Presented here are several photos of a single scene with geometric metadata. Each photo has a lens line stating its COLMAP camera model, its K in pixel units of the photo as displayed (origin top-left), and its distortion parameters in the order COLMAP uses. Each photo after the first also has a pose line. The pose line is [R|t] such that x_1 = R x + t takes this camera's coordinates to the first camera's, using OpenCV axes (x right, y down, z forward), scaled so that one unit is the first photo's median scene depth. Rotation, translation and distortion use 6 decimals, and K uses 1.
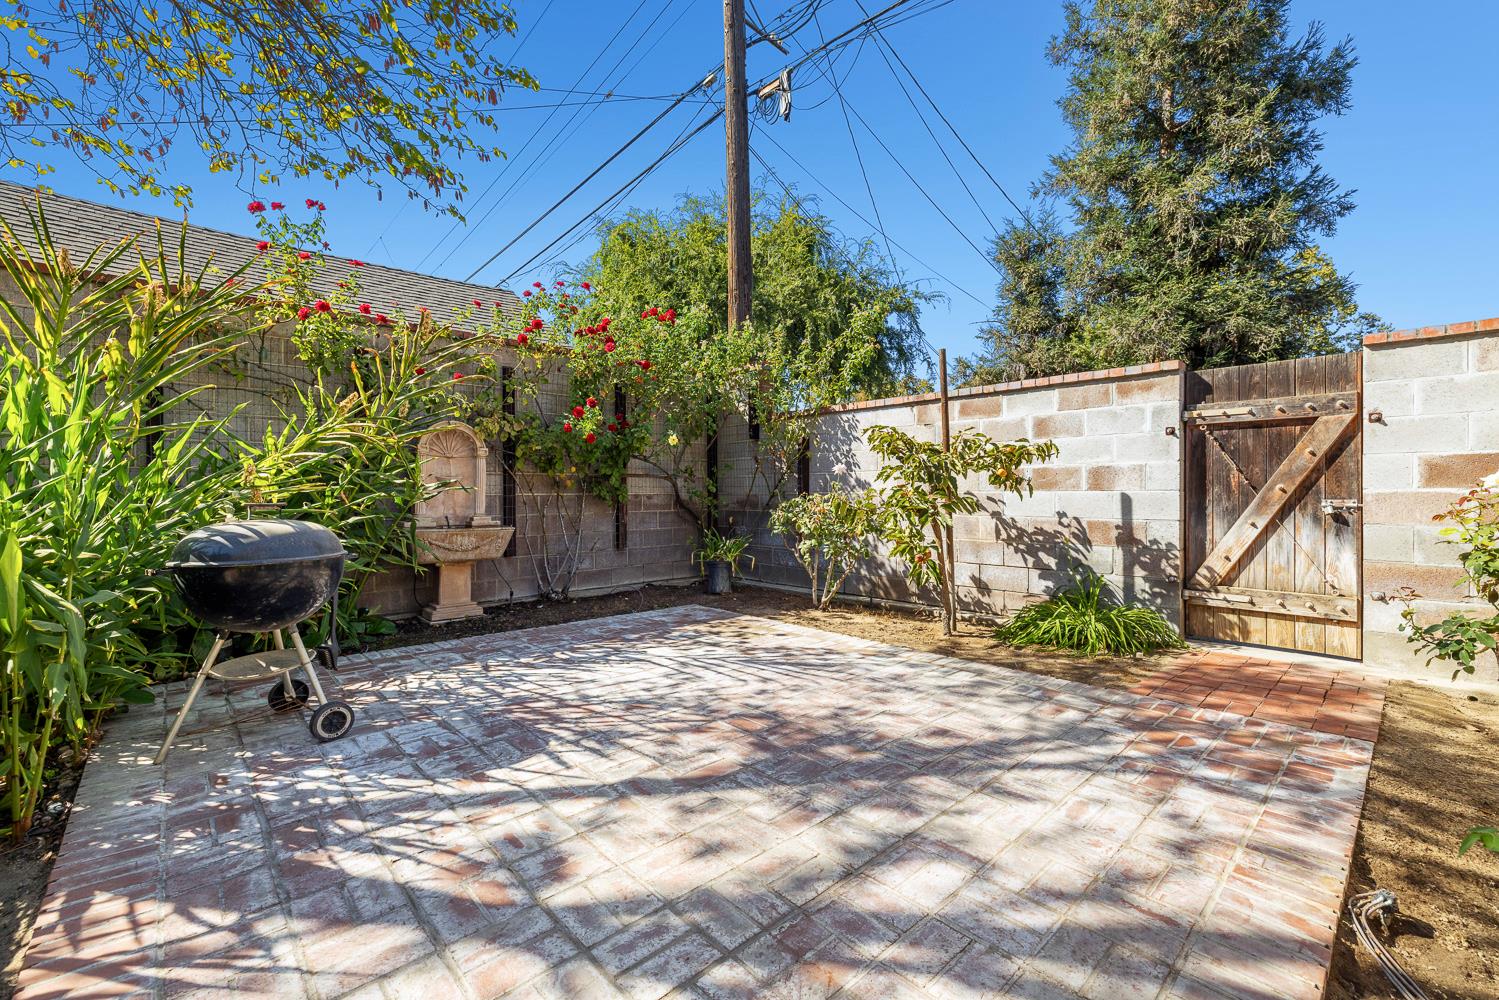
lens RADIAL K [[629.7, 0, 748.0], [0, 629.7, 493.5], [0, 0, 1]] dist [-0.000644, 0.000117]
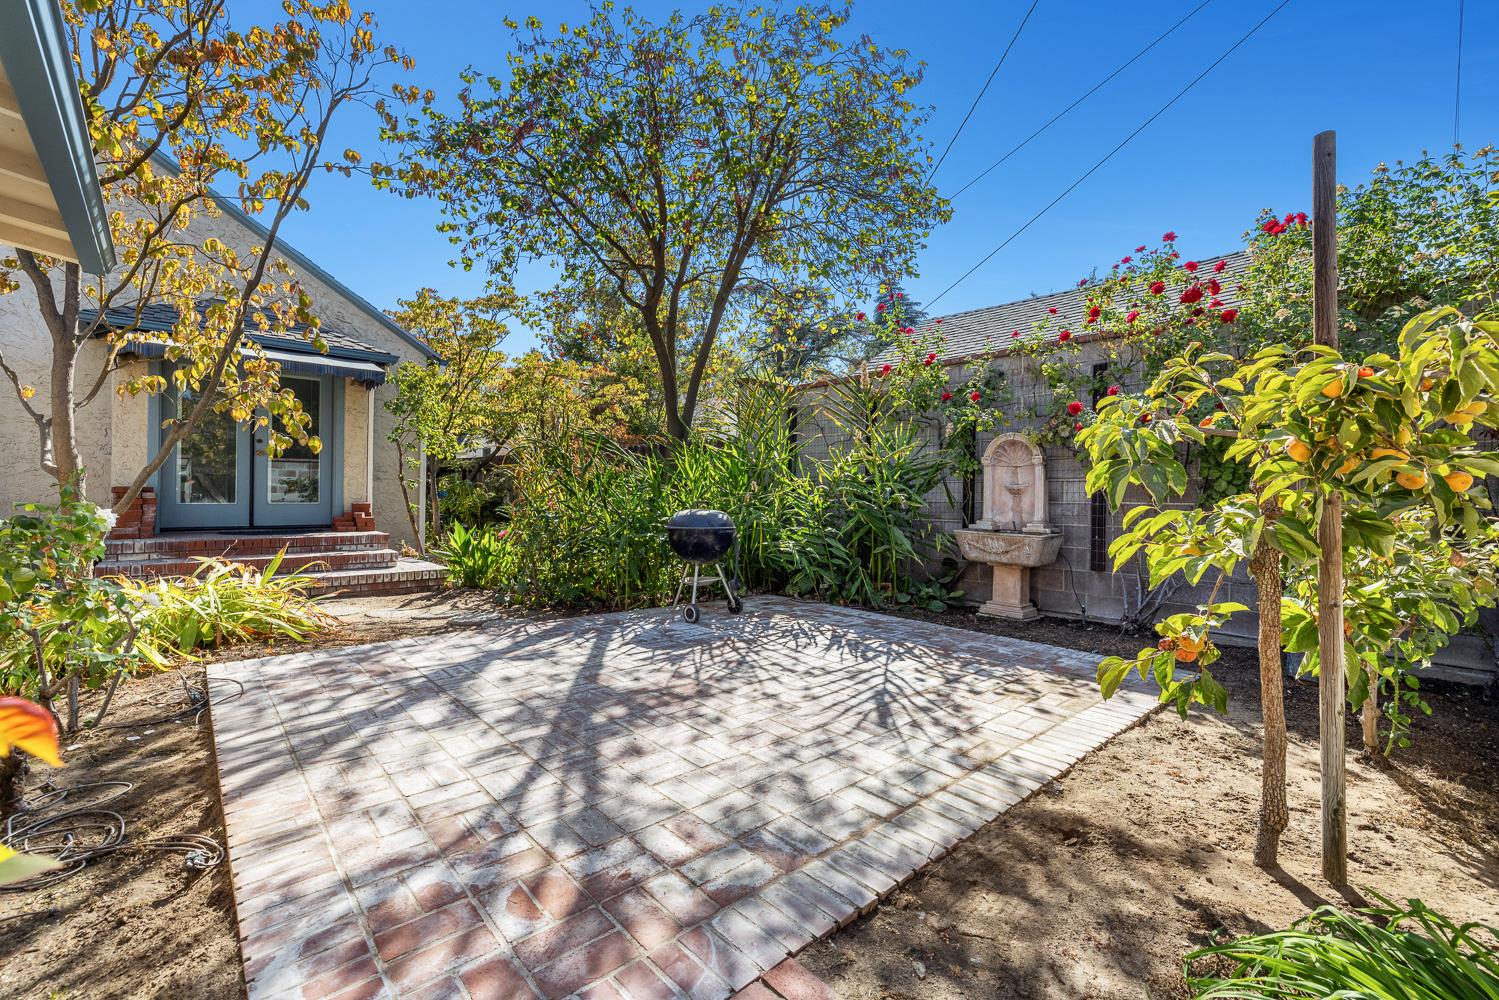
lens RADIAL K [[629.7, 0, 748.0], [0, 629.7, 493.5], [0, 0, 1]] dist [-0.000644, 0.000117]
pose [[-0.013108, 0.000207, -0.999914, 1.020916], [-0.012373, 0.999923, 0.000370, -0.007330], [0.999838, 0.012377, -0.013105, 0.960611]]
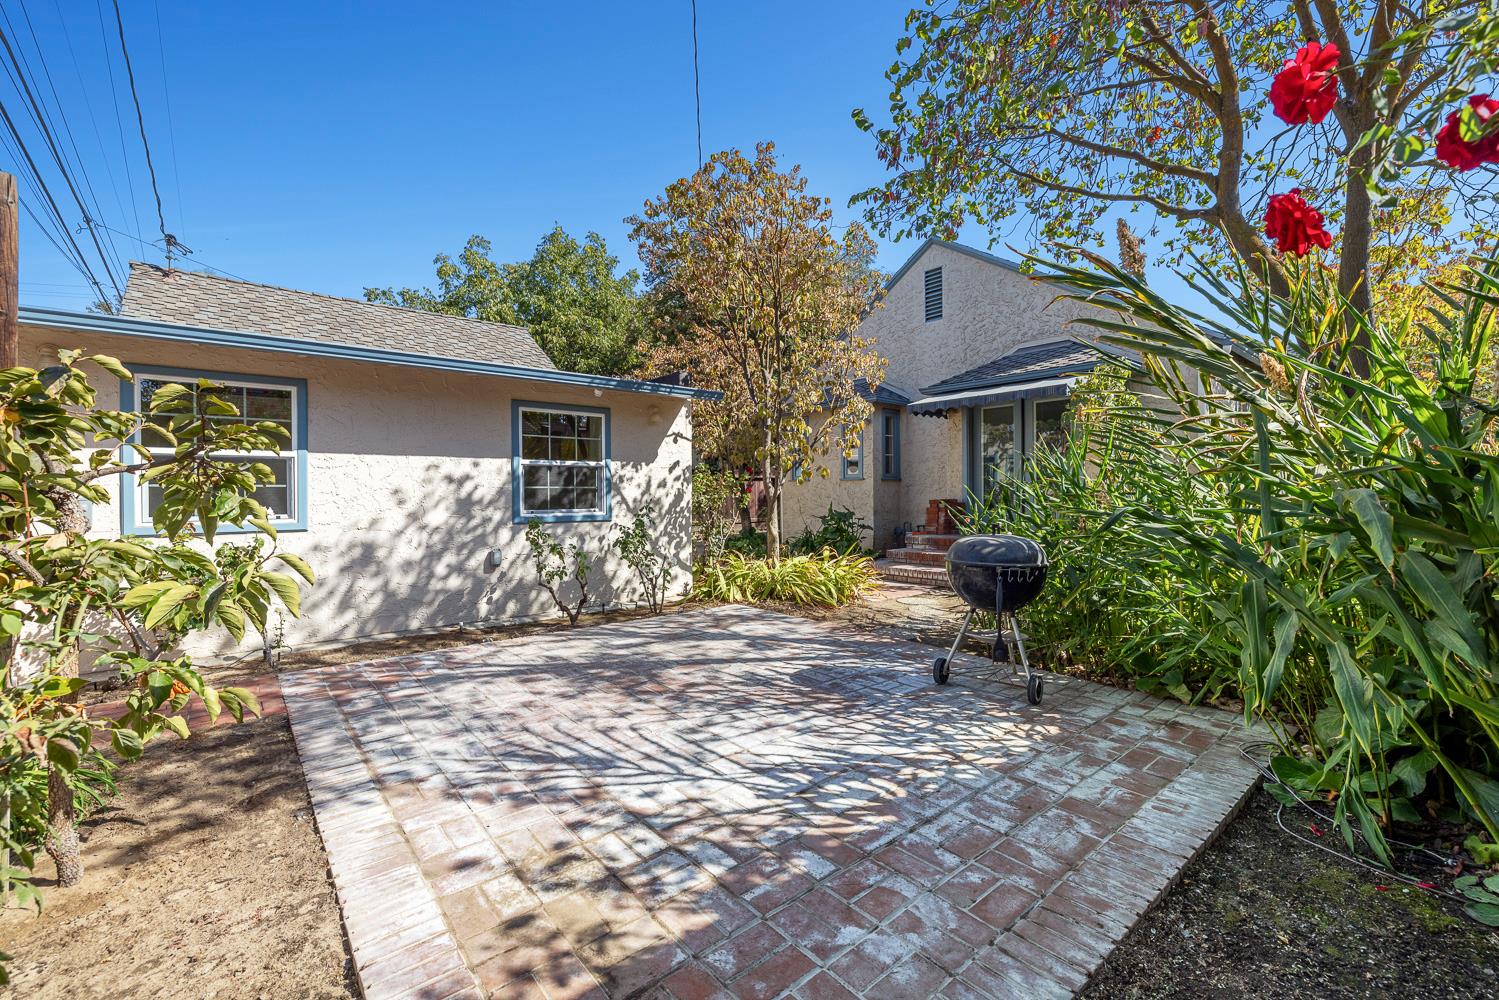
lens RADIAL K [[629.7, 0, 748.0], [0, 629.7, 493.5], [0, 0, 1]] dist [-0.000644, 0.000117]
pose [[-0.998661, 0.007361, 0.051203, -0.232147], [0.007663, 0.999954, 0.005703, -0.050422], [-0.051159, 0.006088, -0.998672, 1.991417]]
